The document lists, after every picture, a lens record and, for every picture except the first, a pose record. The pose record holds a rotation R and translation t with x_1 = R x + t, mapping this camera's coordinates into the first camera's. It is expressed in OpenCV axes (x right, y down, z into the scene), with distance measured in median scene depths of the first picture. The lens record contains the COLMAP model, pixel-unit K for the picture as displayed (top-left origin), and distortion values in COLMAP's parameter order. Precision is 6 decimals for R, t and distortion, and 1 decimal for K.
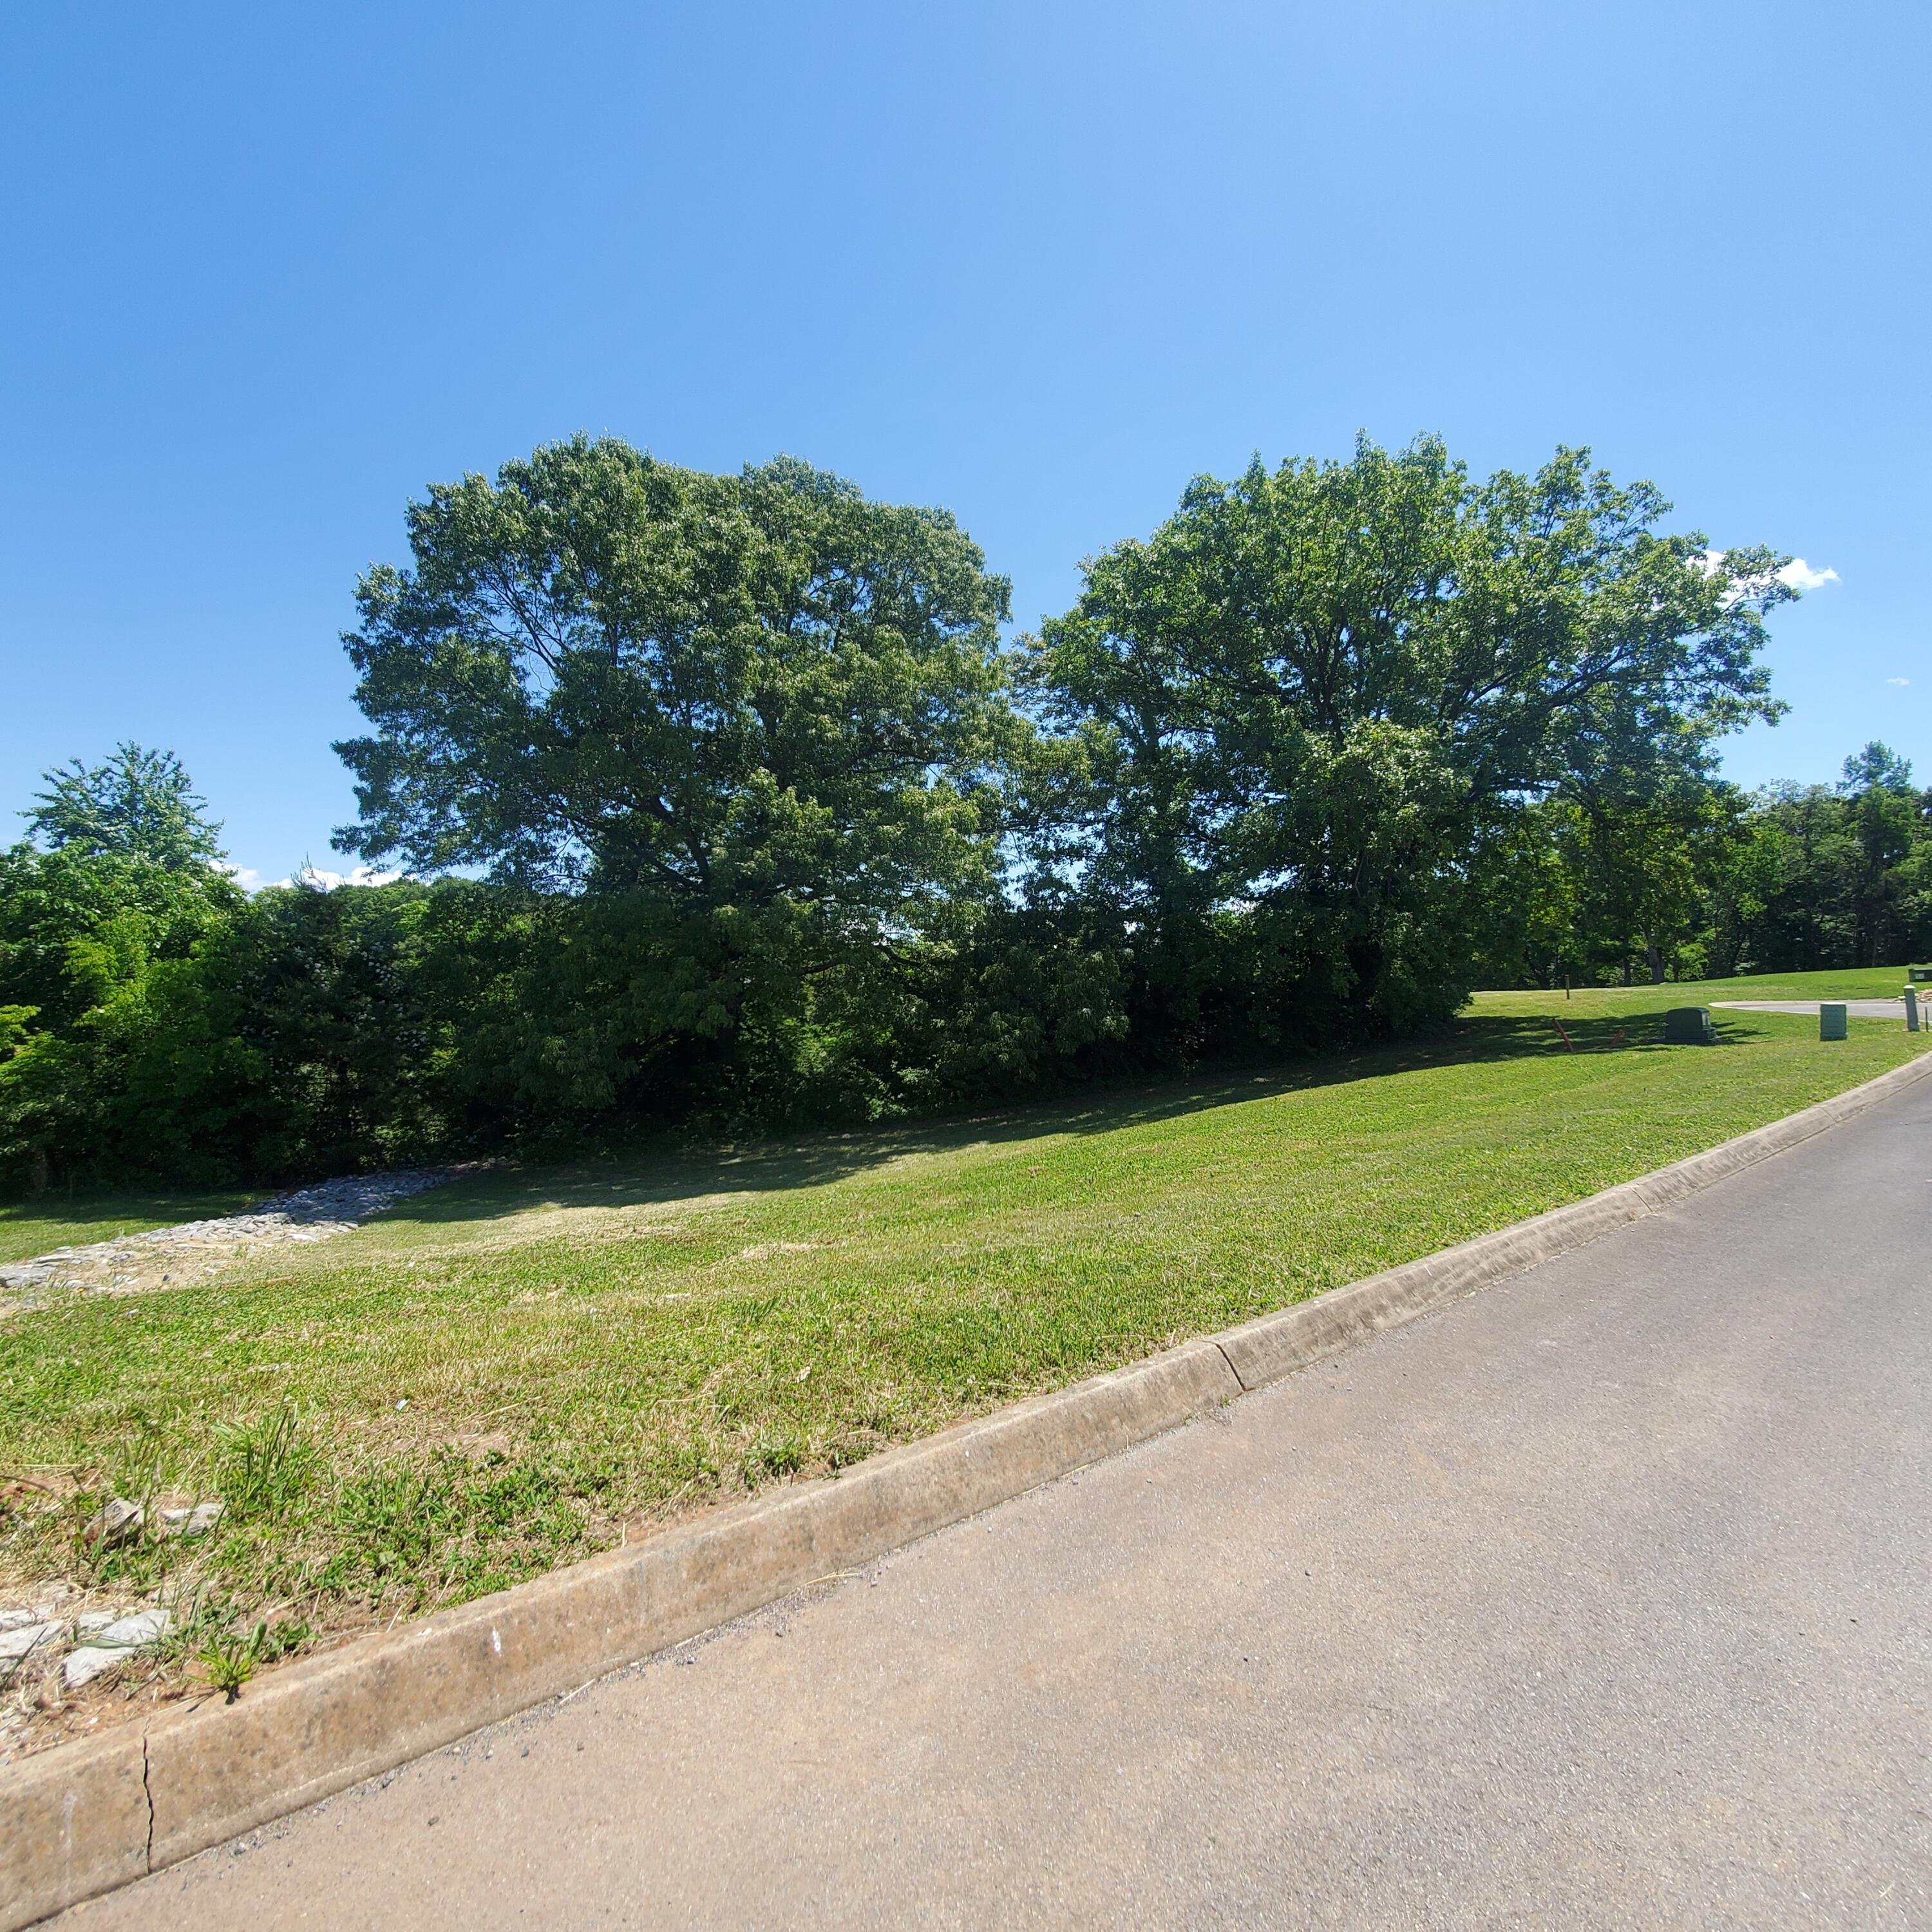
lens RADIAL K [[1019.8, 0, 965.1], [0, 1019.8, 970.5], [0, 0, 1]] dist [0.018638, -0.009245]
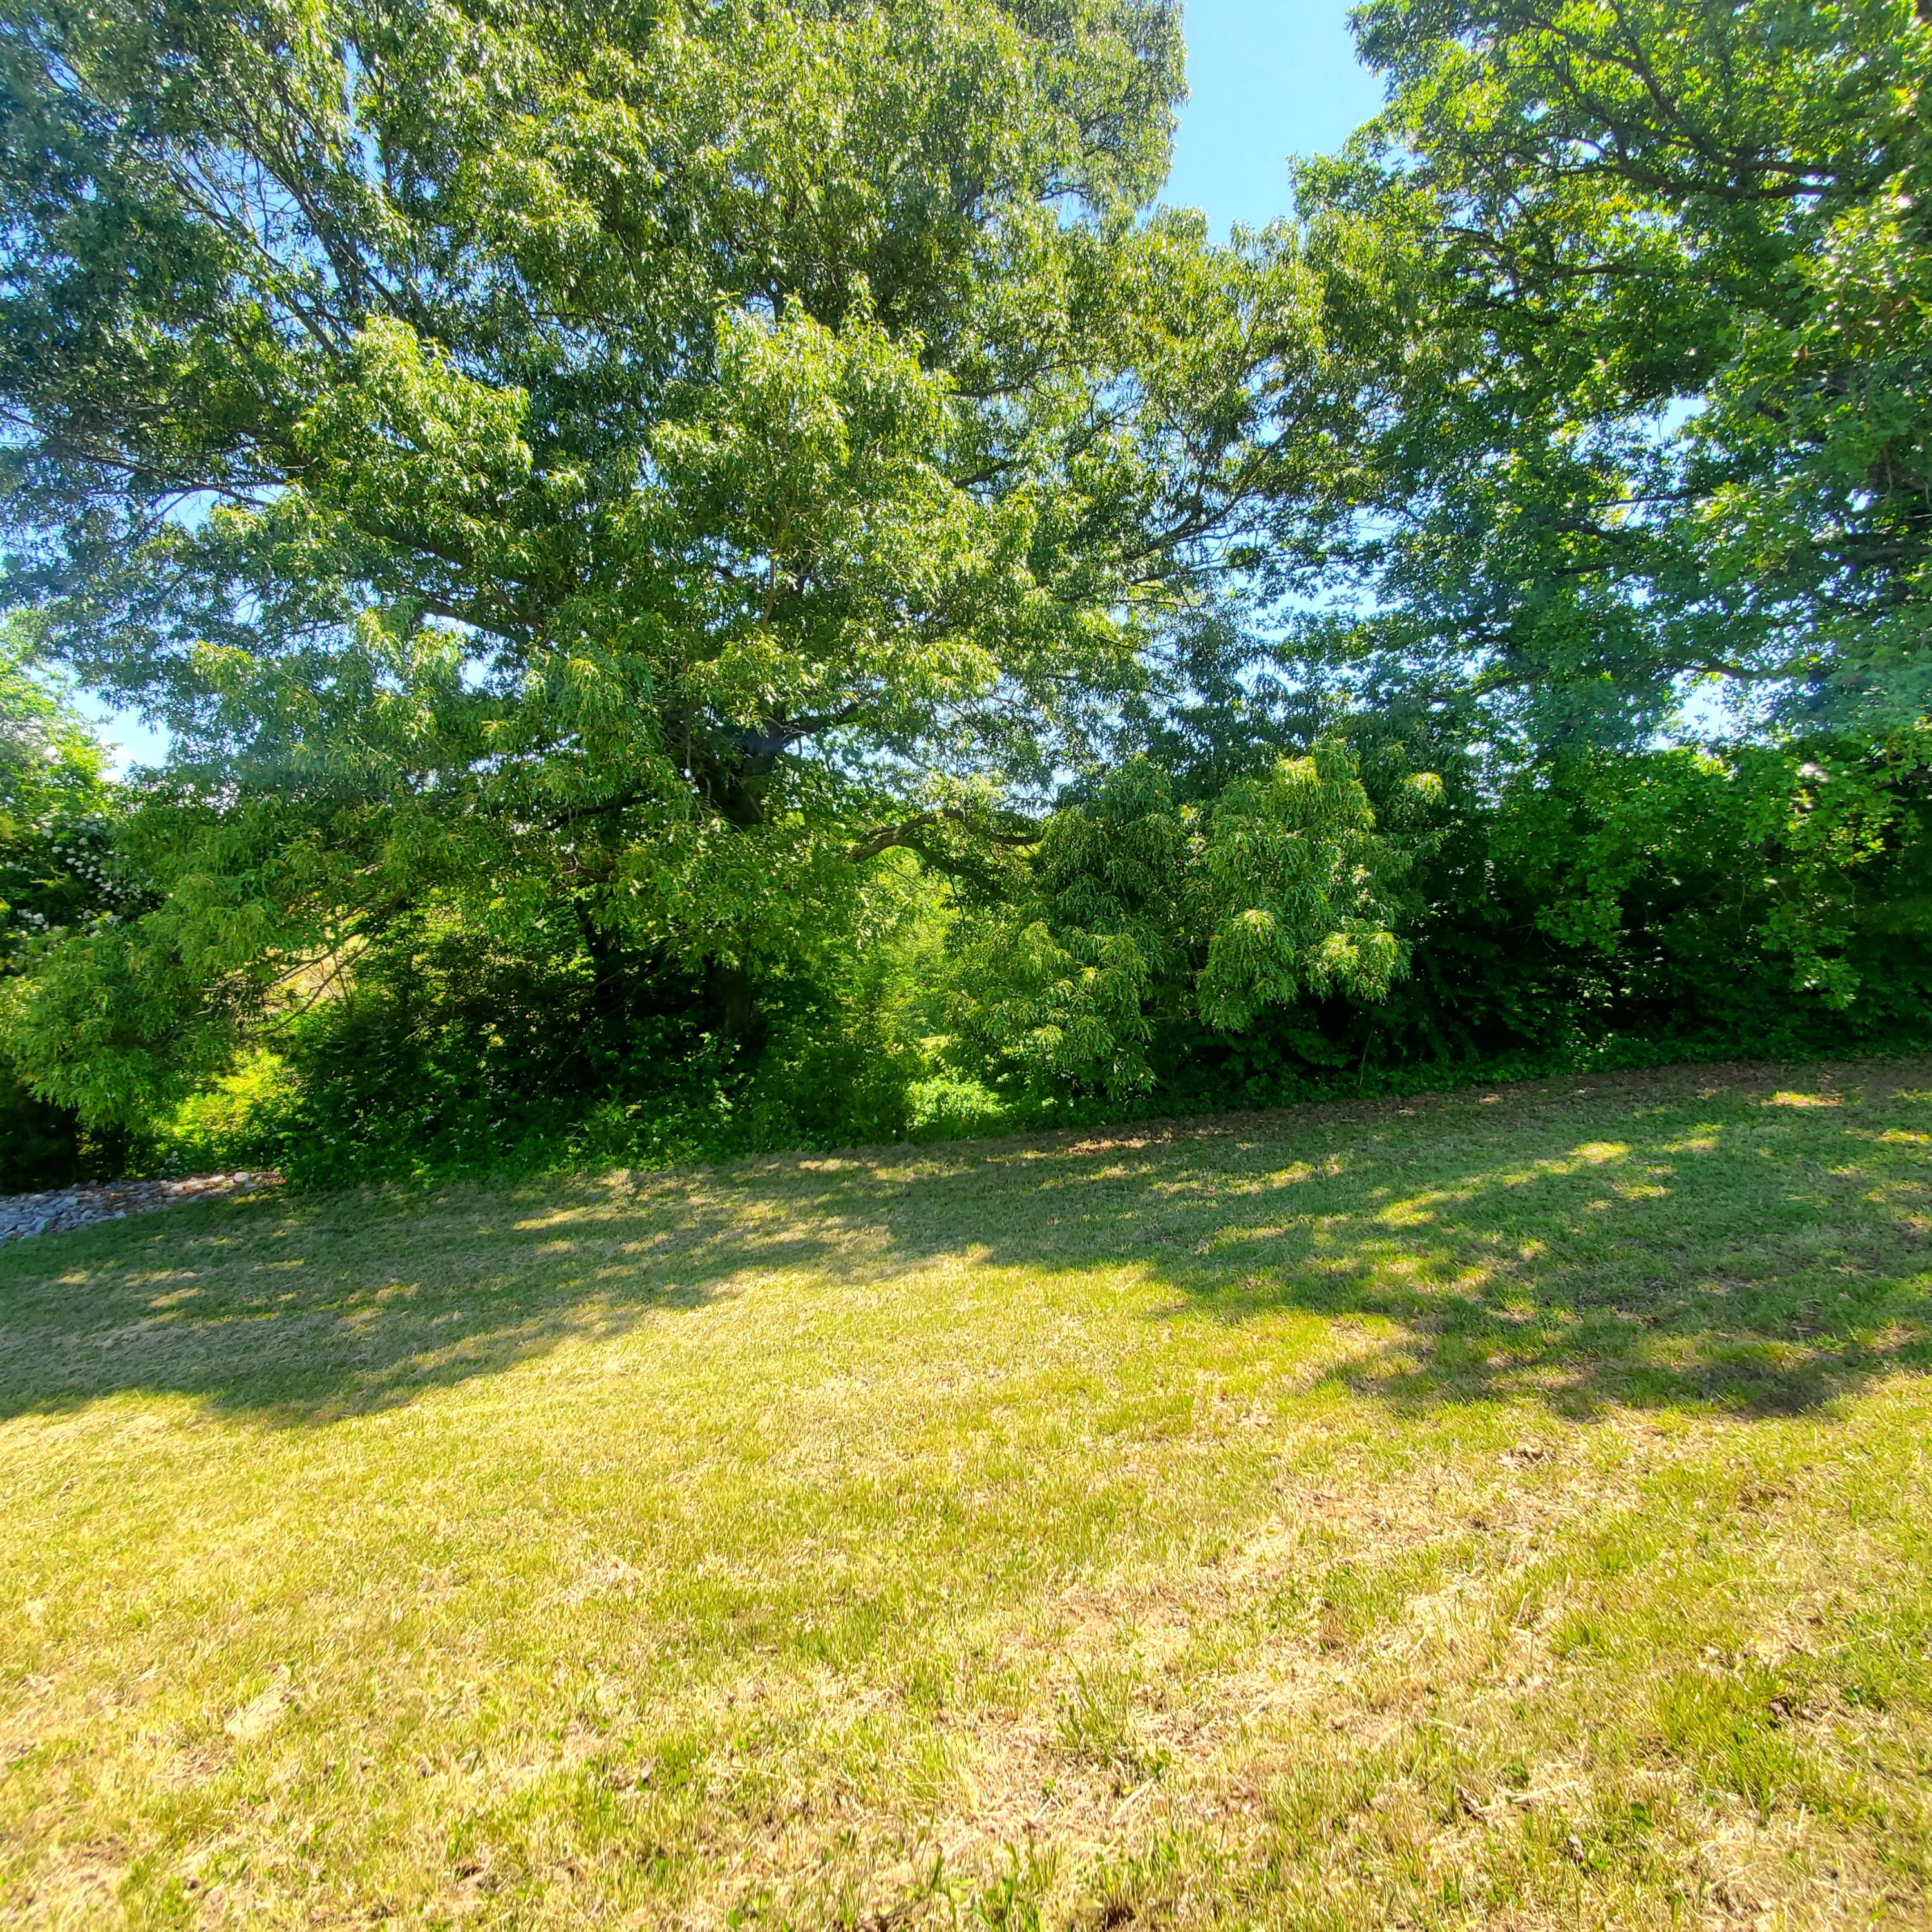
lens RADIAL K [[1019.8, 0, 965.1], [0, 1019.8, 970.5], [0, 0, 1]] dist [0.018638, -0.009245]
pose [[0.941599, 0.010547, -0.336572, 0.131778], [0.013192, 0.997587, 0.068165, 0.029043], [0.336479, -0.068624, 0.939187, 0.569460]]
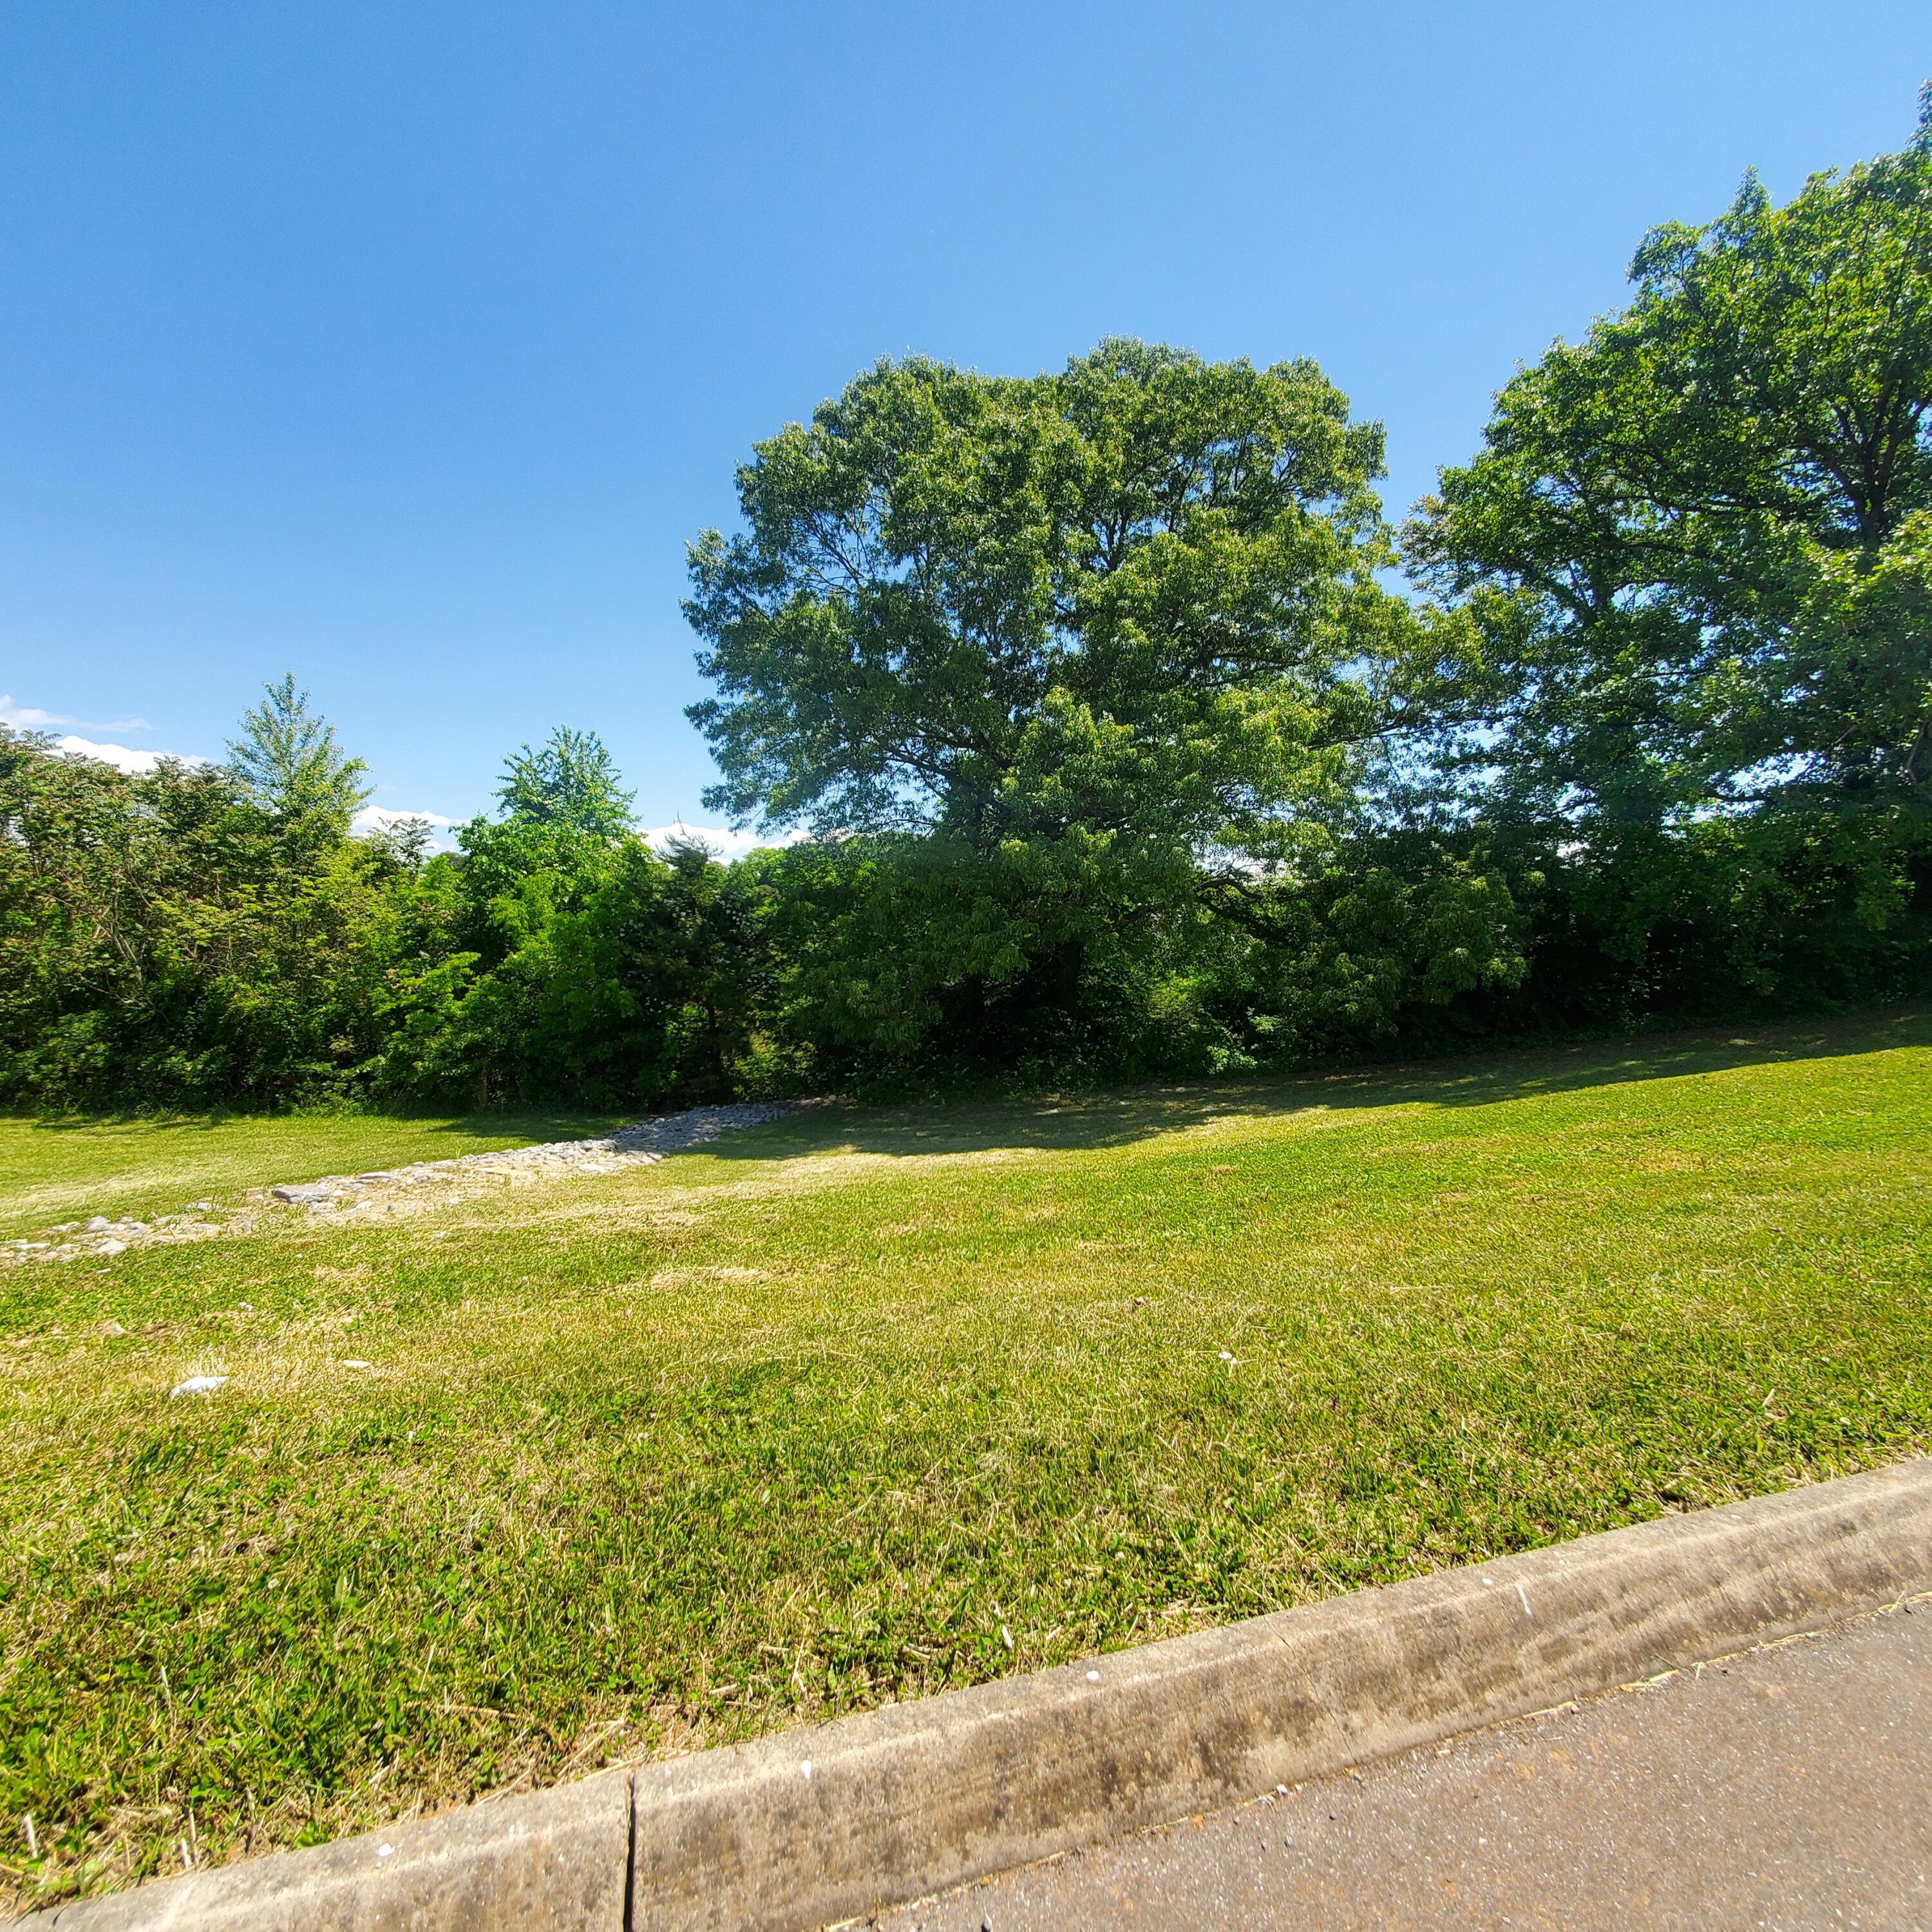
lens RADIAL K [[1019.8, 0, 965.1], [0, 1019.8, 970.5], [0, 0, 1]] dist [0.018638, -0.009245]
pose [[0.916976, 0.001335, -0.398940, 0.076262], [0.021995, 0.998304, 0.053897, 0.002601], [0.398335, -0.058197, 0.915392, 0.101773]]
